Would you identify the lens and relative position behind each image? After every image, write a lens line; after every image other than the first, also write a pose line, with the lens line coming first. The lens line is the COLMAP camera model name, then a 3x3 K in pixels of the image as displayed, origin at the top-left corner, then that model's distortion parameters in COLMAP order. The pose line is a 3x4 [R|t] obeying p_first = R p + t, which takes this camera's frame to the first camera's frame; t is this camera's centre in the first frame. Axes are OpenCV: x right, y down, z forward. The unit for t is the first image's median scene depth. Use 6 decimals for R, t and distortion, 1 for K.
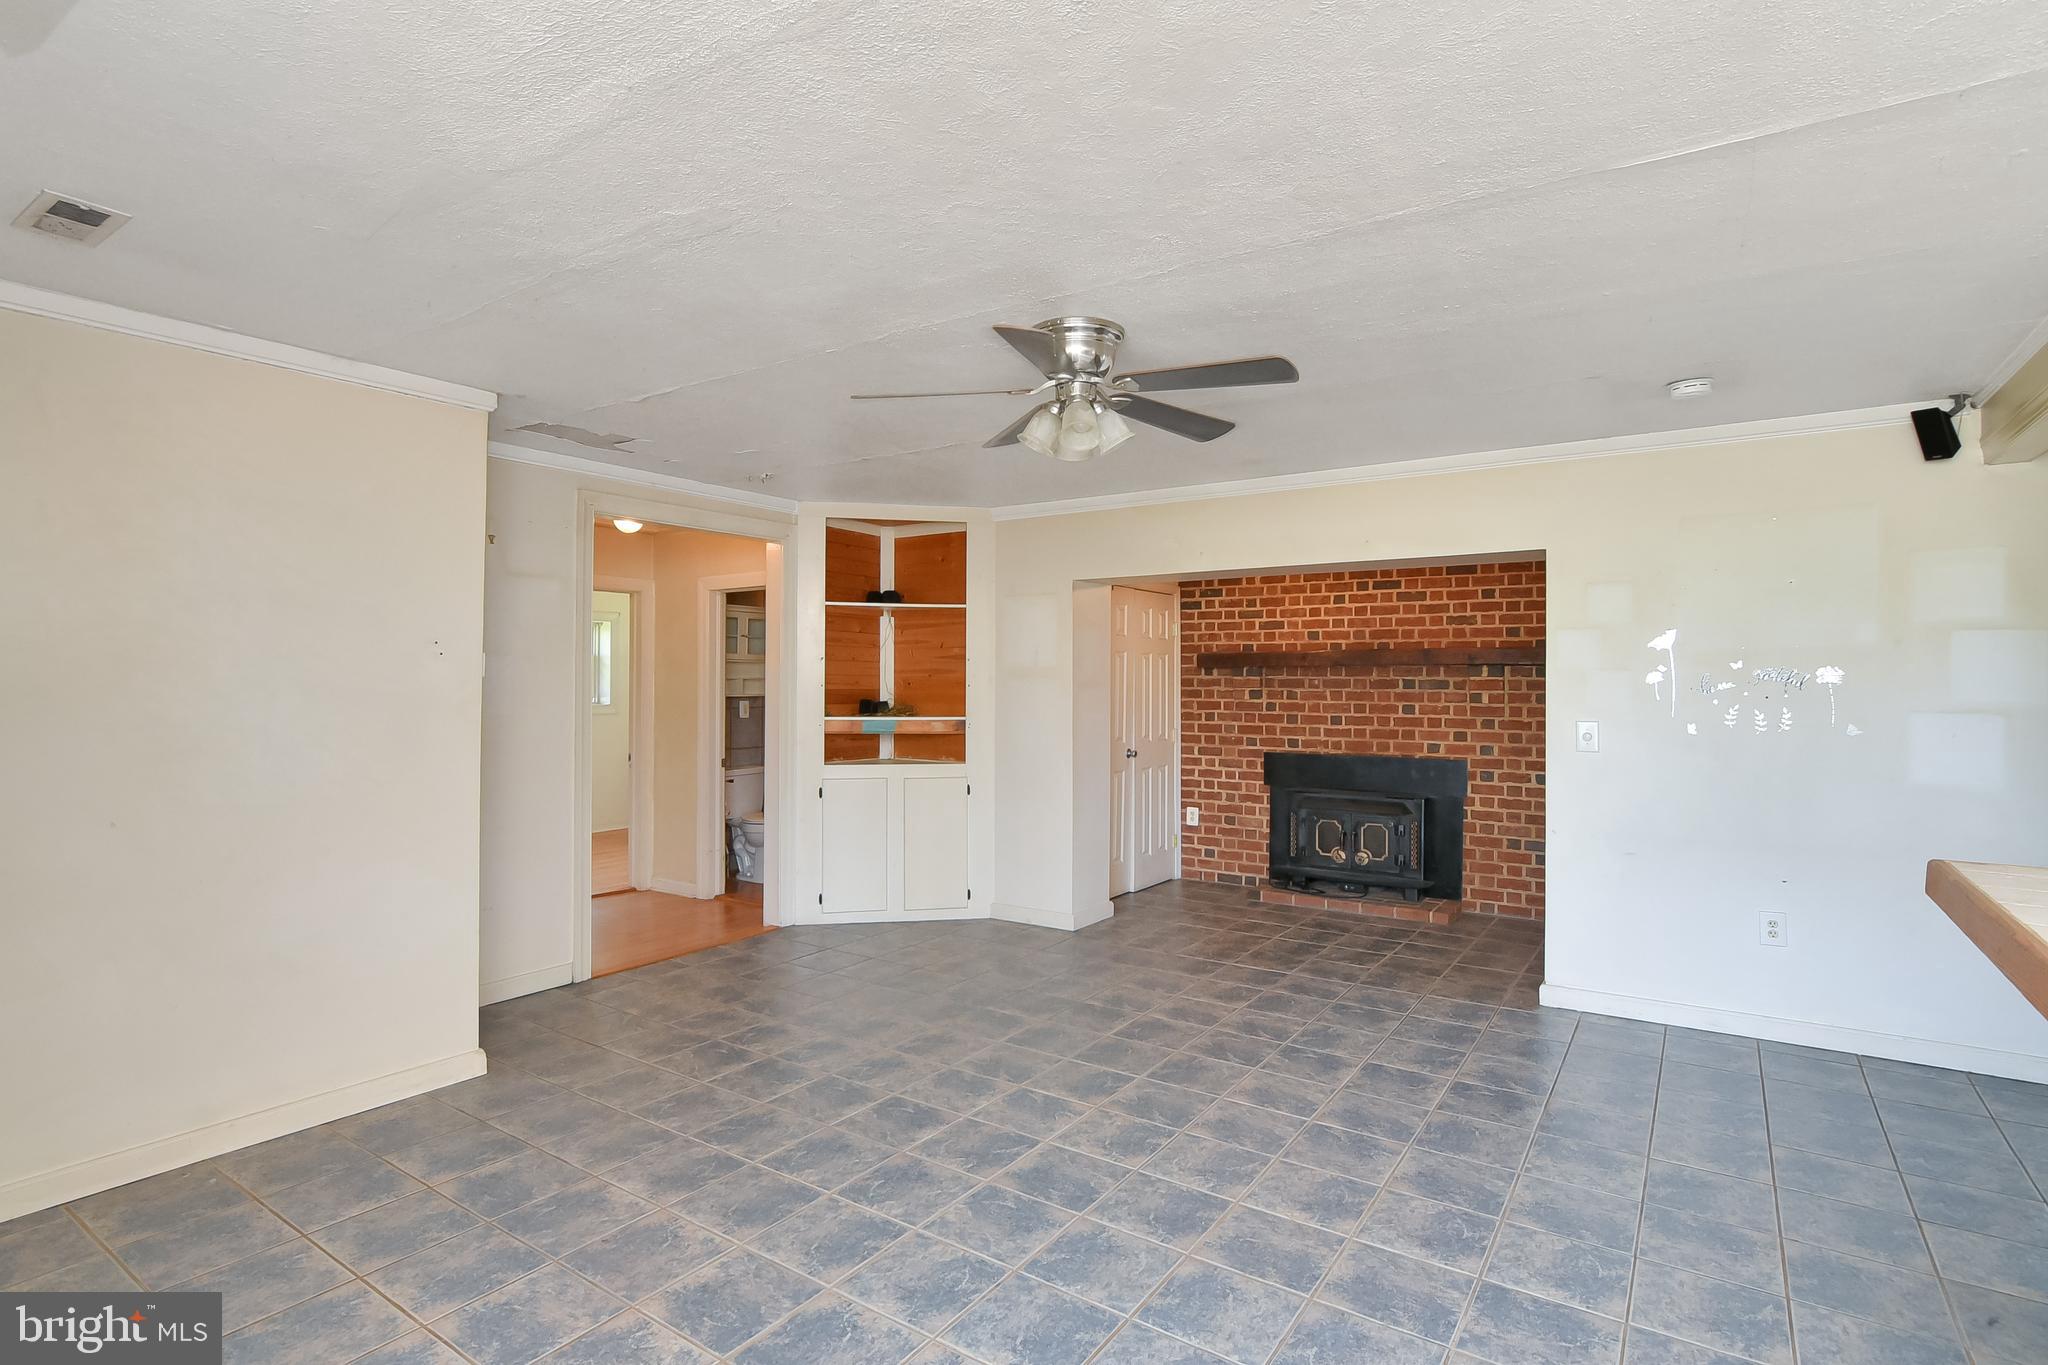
lens RADIAL K [[1023.1, 0, 1018.8], [0, 1023.1, 667.0], [0, 0, 1]] dist [-0.022878, 0.001032]
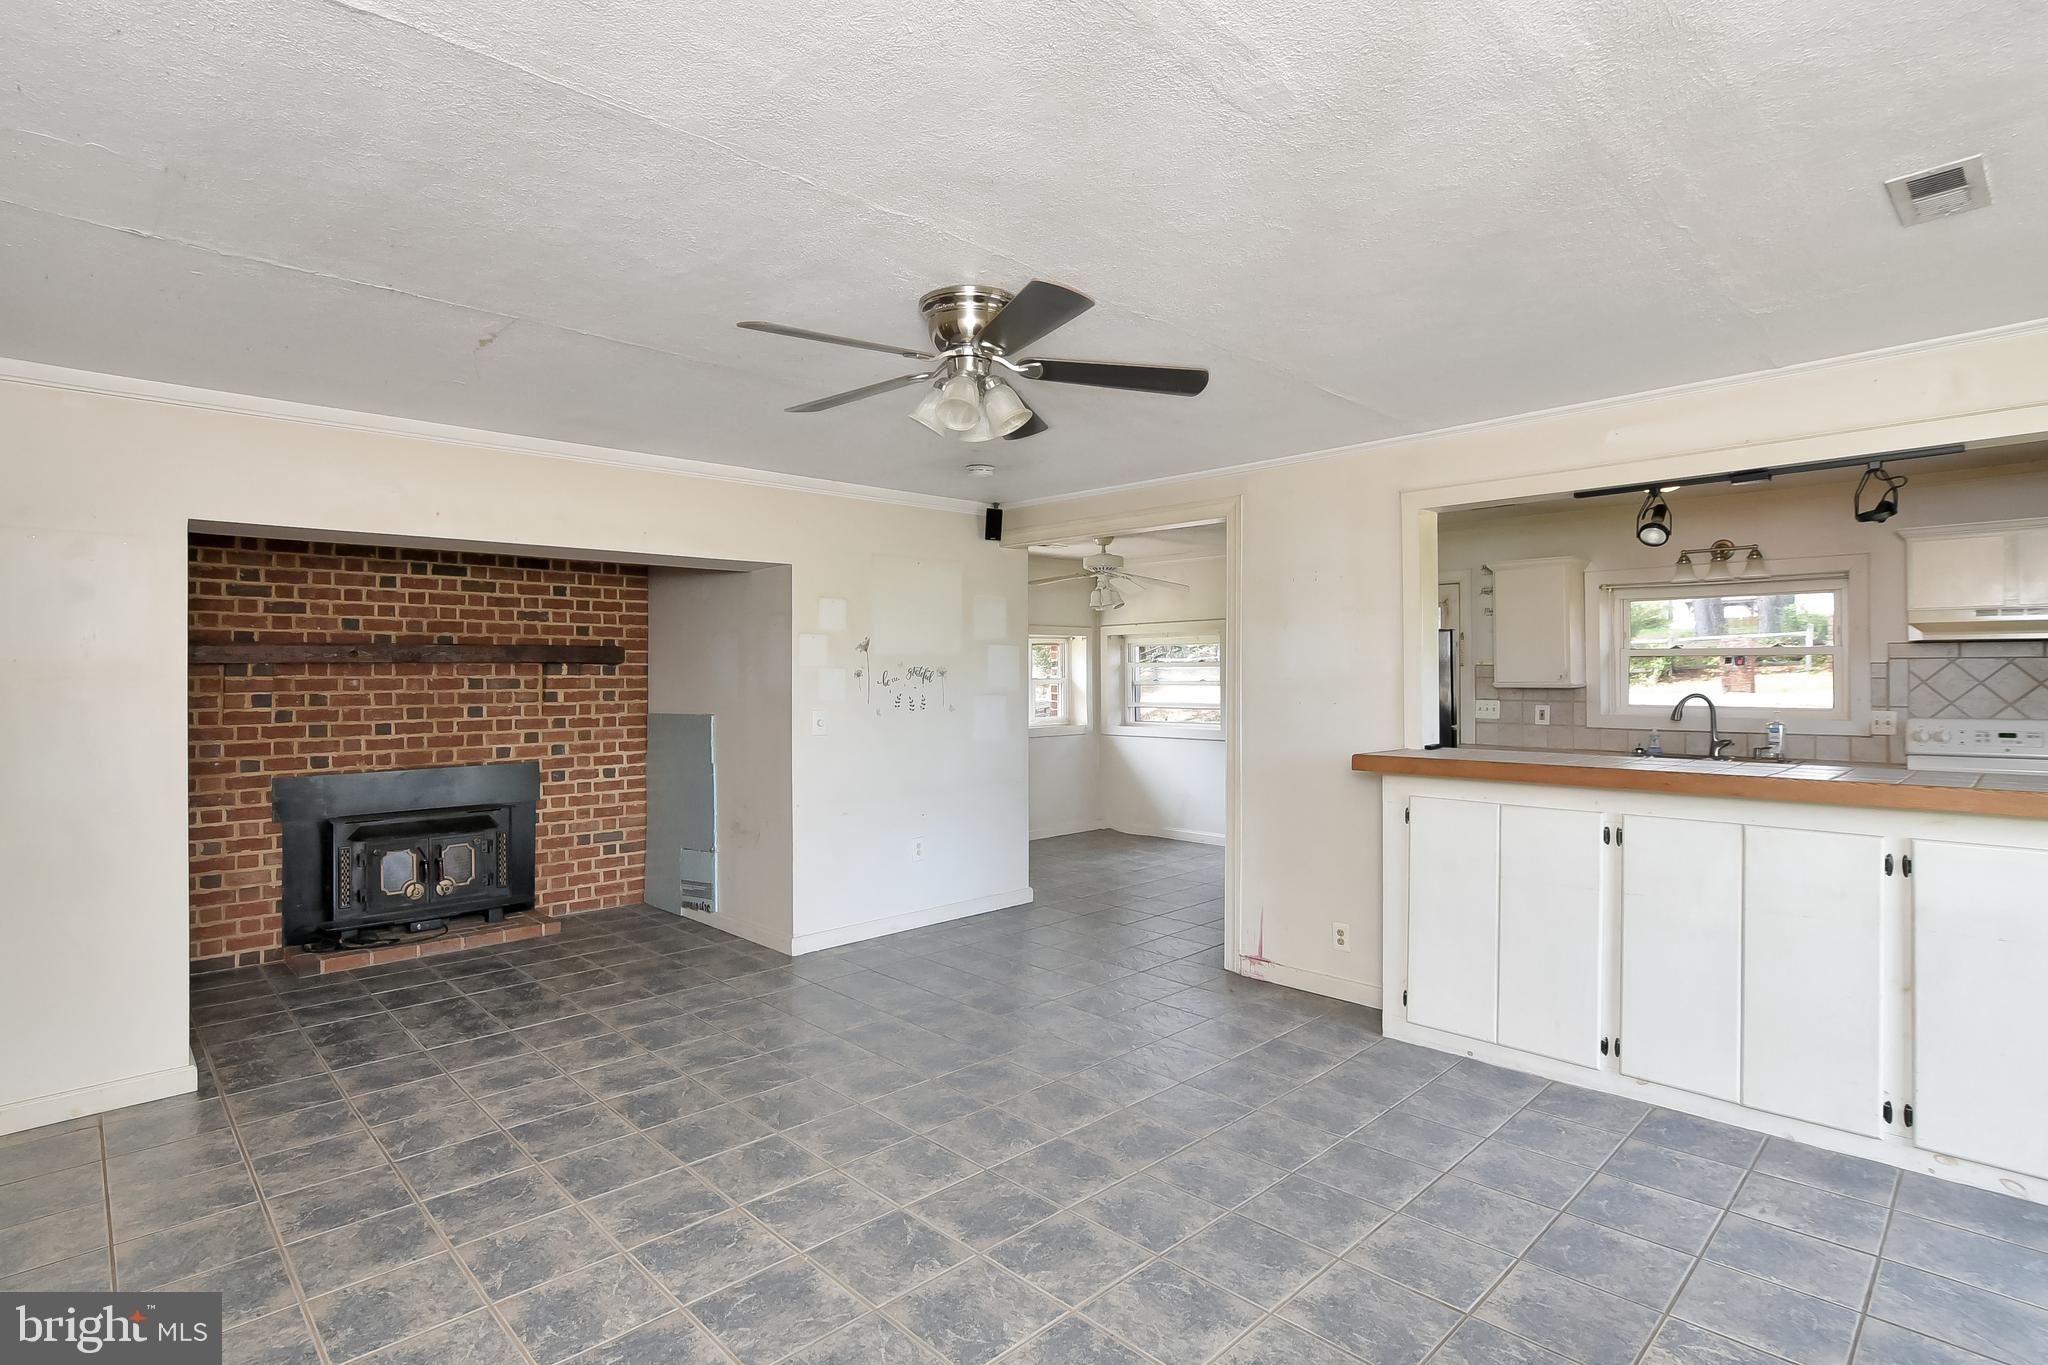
lens RADIAL K [[1009.1, 0, 1007.4], [0, 1009.1, 667.5], [0, 0, 1]] dist [-0.028239, 0.009918]
pose [[0.206009, 0.004069, 0.978542, -0.404792], [-0.003944, 0.999987, -0.003328, 0.003806], [-0.978542, -0.003174, 0.206022, 0.376464]]
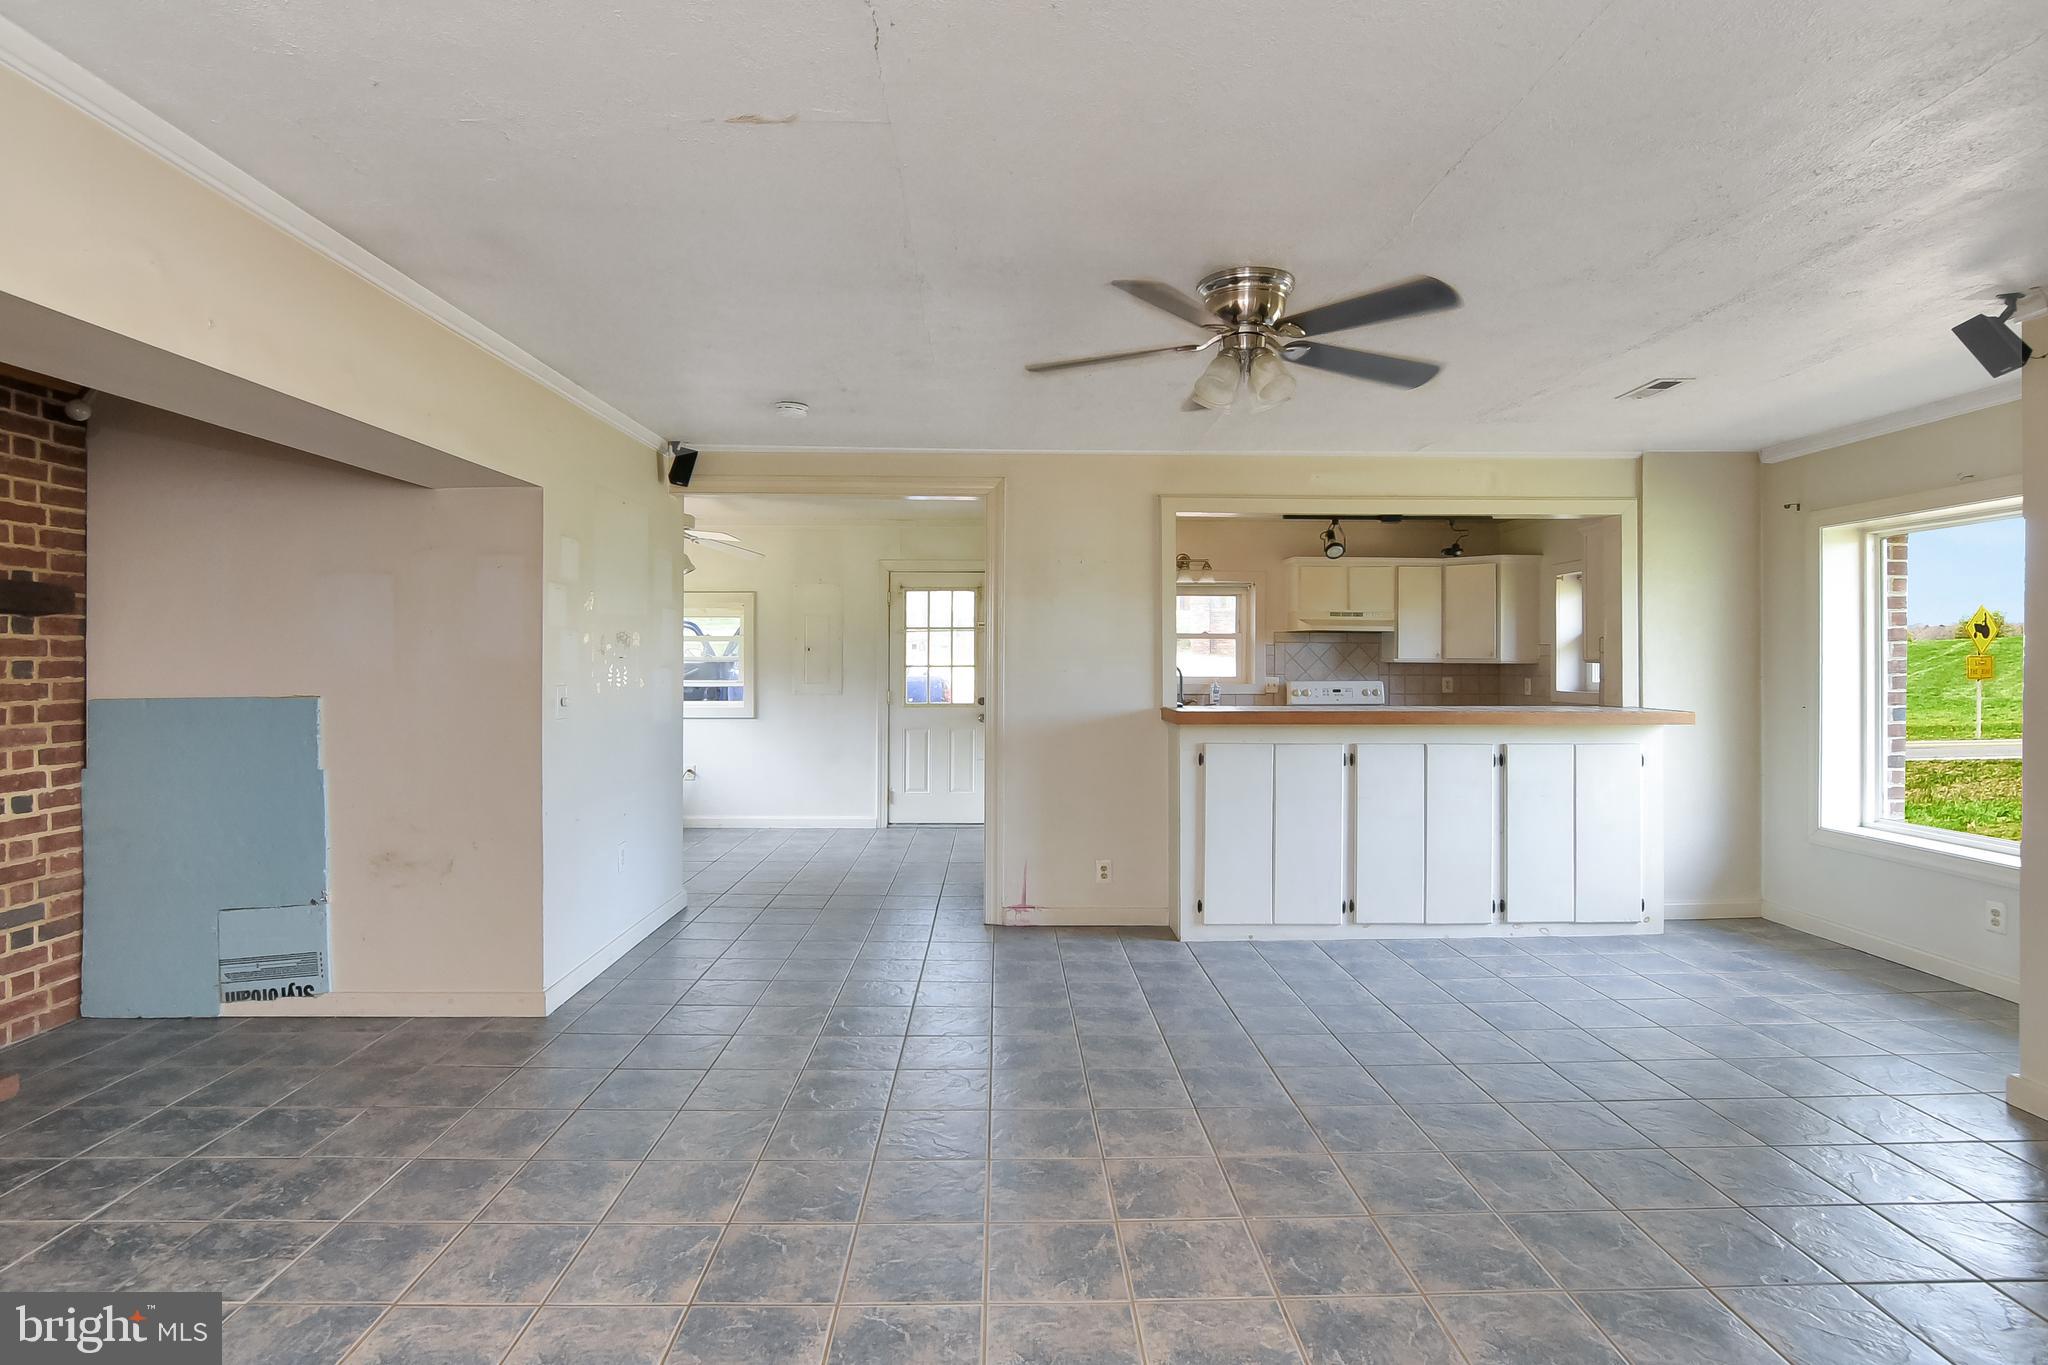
lens RADIAL K [[1023.1, 0, 1018.8], [0, 1023.1, 667.0], [0, 0, 1]] dist [-0.022878, 0.001032]
pose [[-0.581746, -0.010465, 0.813303, -0.299822], [-0.011493, 0.999923, 0.004646, 0.019729], [-0.813289, -0.006644, -0.581822, 0.846680]]
